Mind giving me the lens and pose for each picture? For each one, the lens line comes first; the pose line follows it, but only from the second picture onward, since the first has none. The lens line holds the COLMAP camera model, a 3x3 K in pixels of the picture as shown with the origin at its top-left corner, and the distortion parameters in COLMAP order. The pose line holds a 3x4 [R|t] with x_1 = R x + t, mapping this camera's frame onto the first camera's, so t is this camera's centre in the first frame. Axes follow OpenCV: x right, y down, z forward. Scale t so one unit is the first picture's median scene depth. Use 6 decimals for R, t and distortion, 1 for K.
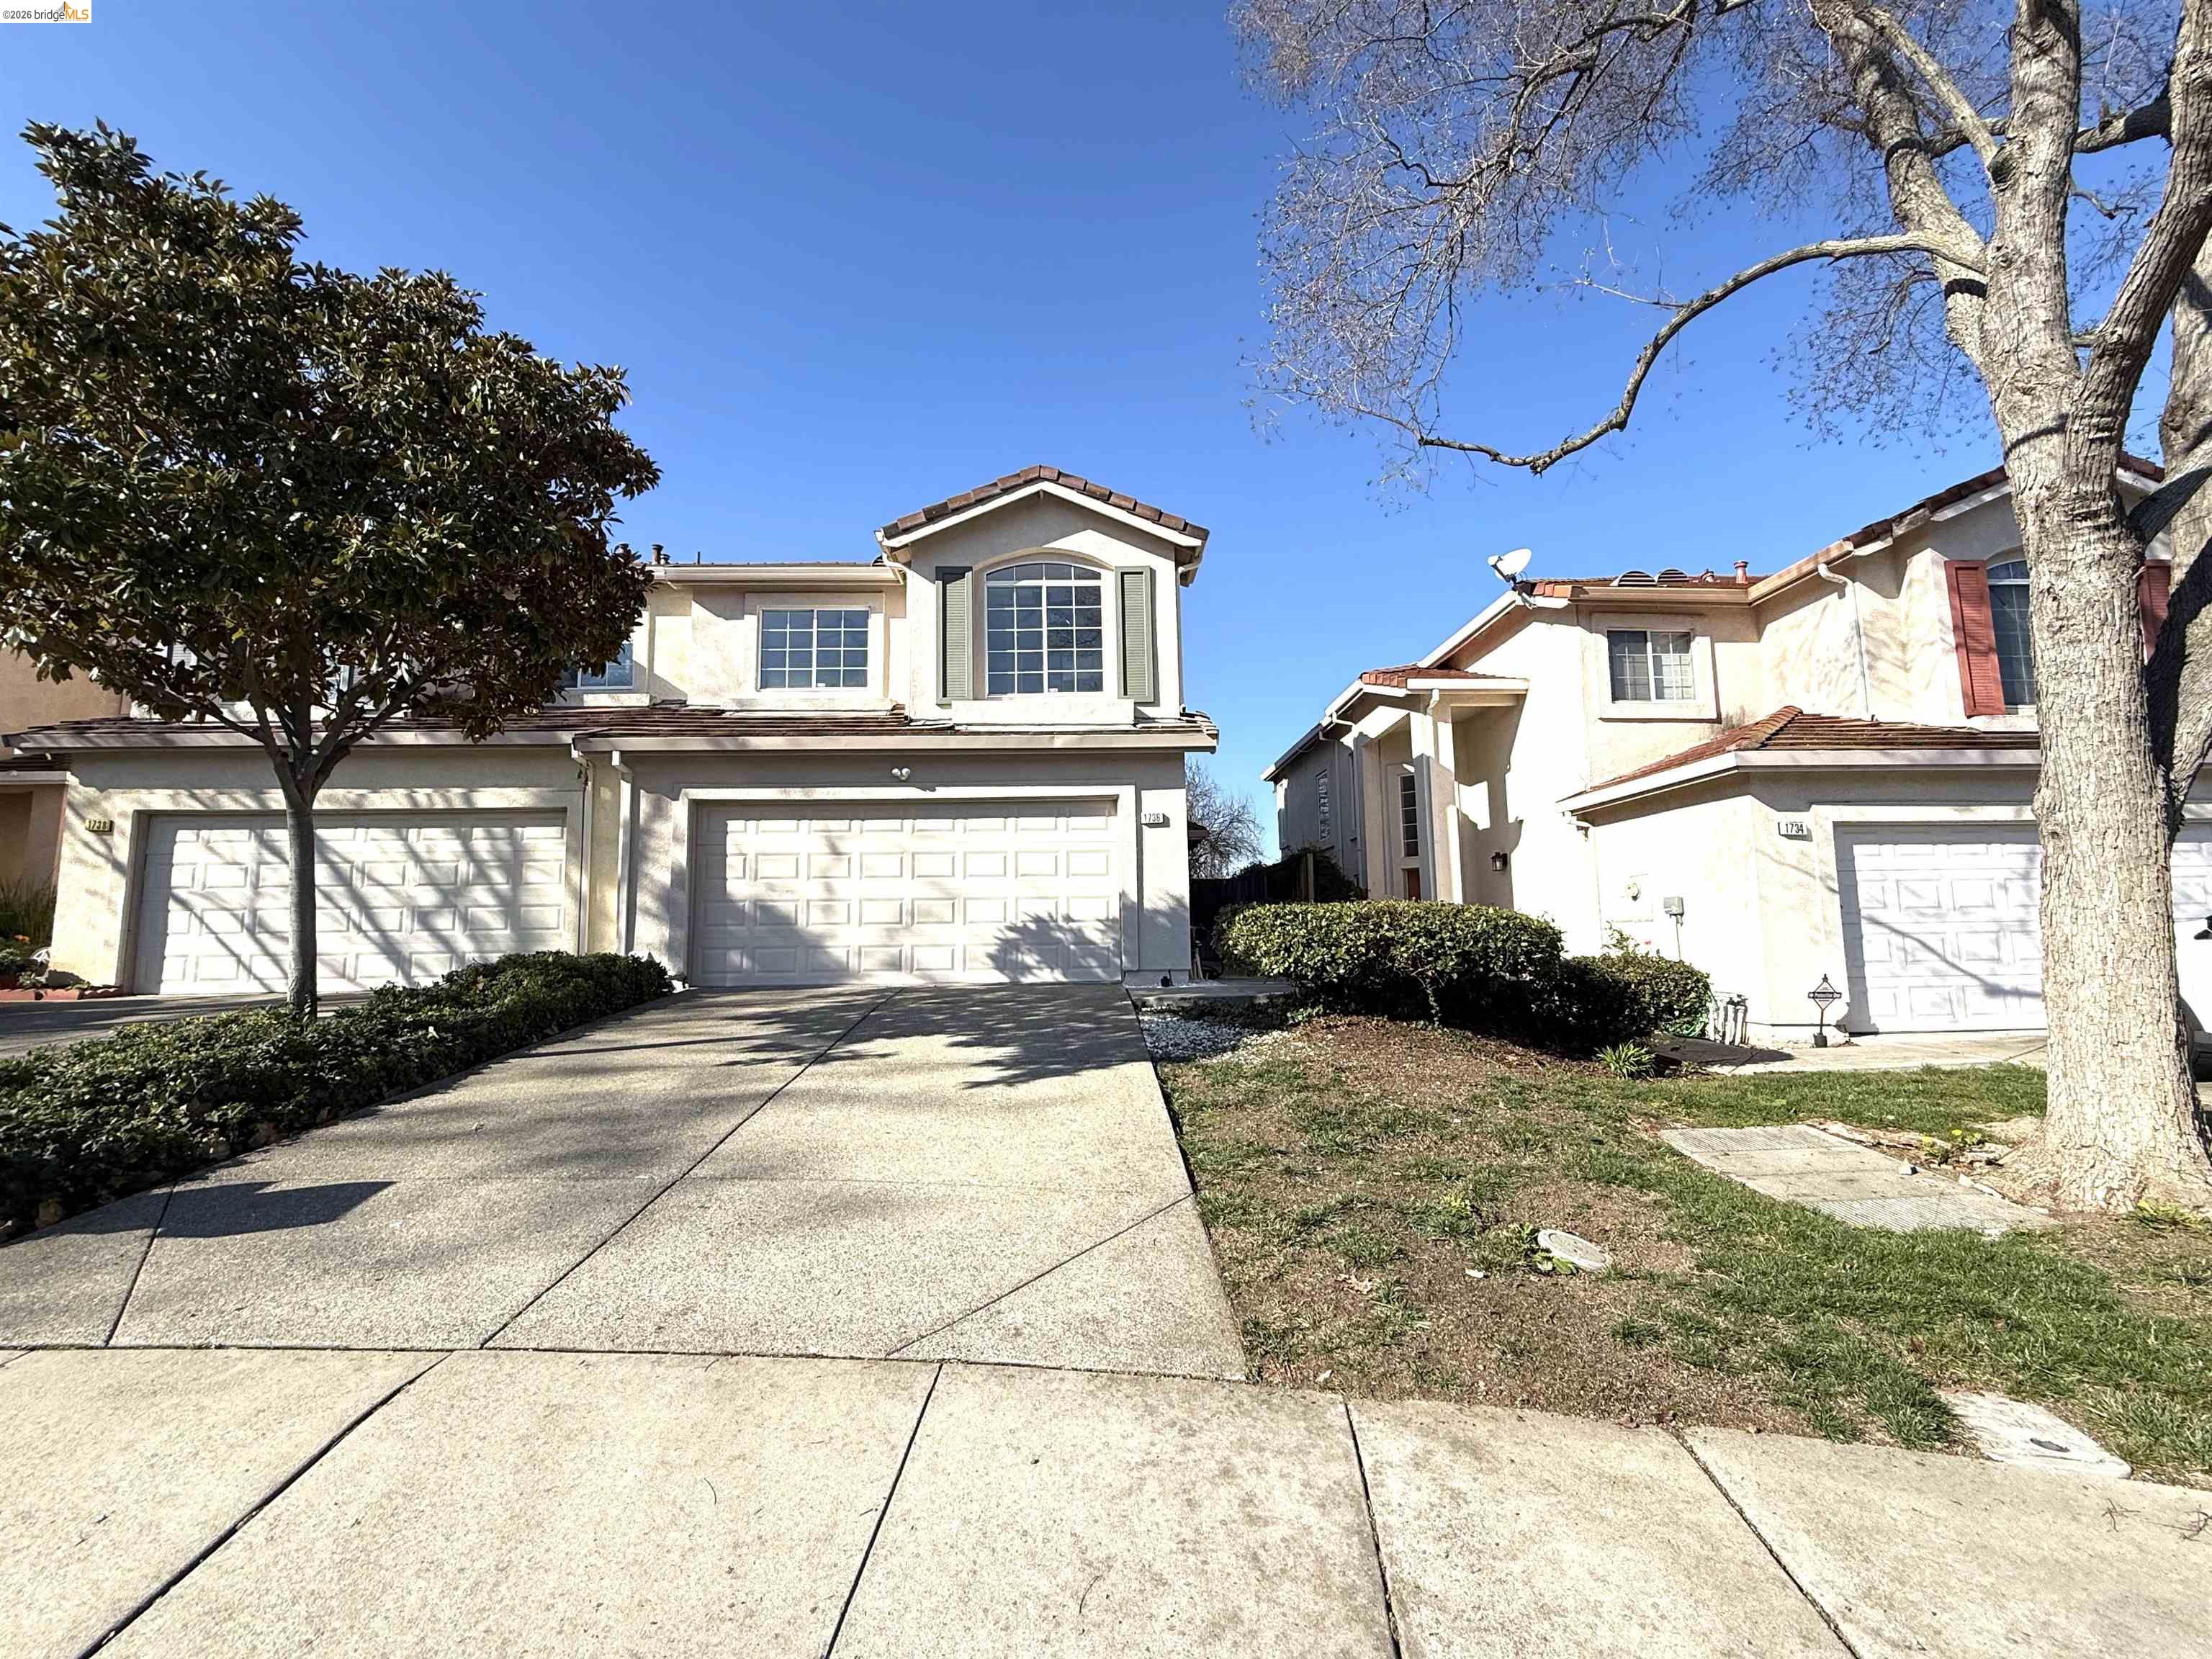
lens RADIAL K [[961.6, 0, 1107.4], [0, 961.6, 817.4], [0, 0, 1]] dist [0.001457, 0.000957]
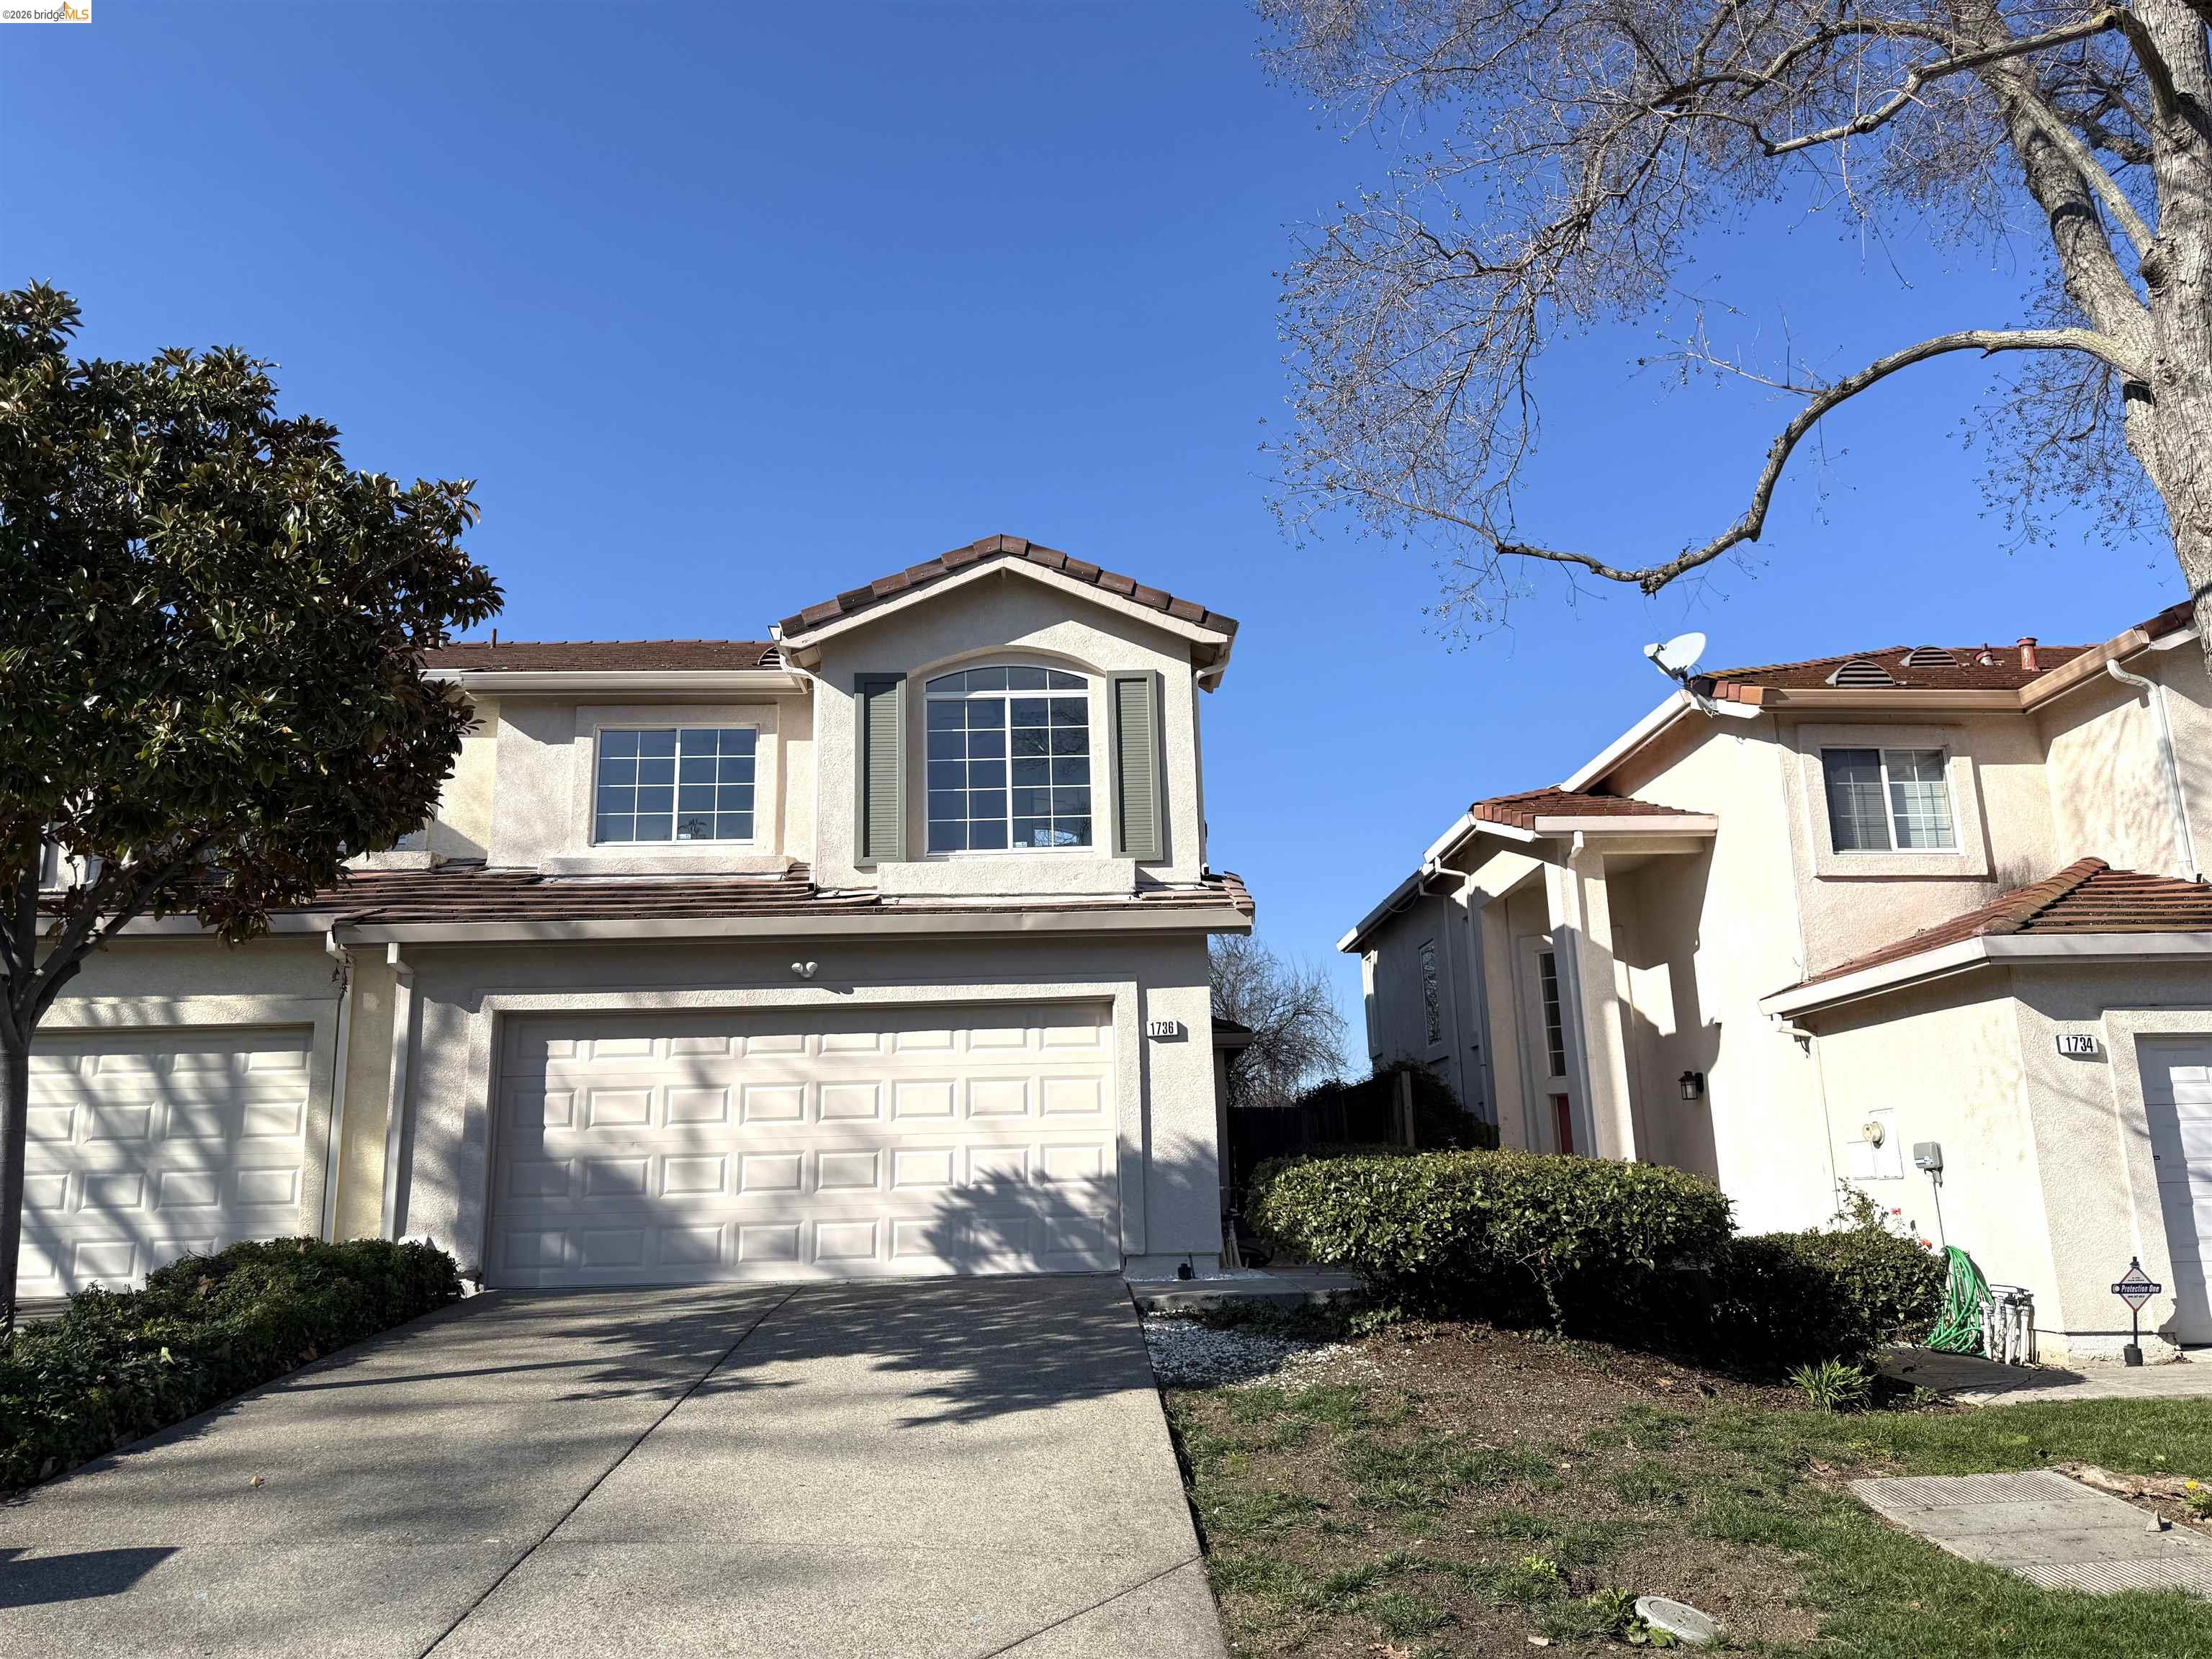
lens RADIAL K [[1573.0, 0, 1107.2], [0, 1573.0, 821.8], [0, 0, 1]] dist [0.044897, -0.049088]
pose [[0.999970, -0.007781, -0.000022, 0.008743], [0.007733, 0.994113, -0.108076, -0.030507], [0.000863, 0.108073, 0.994143, -0.170207]]
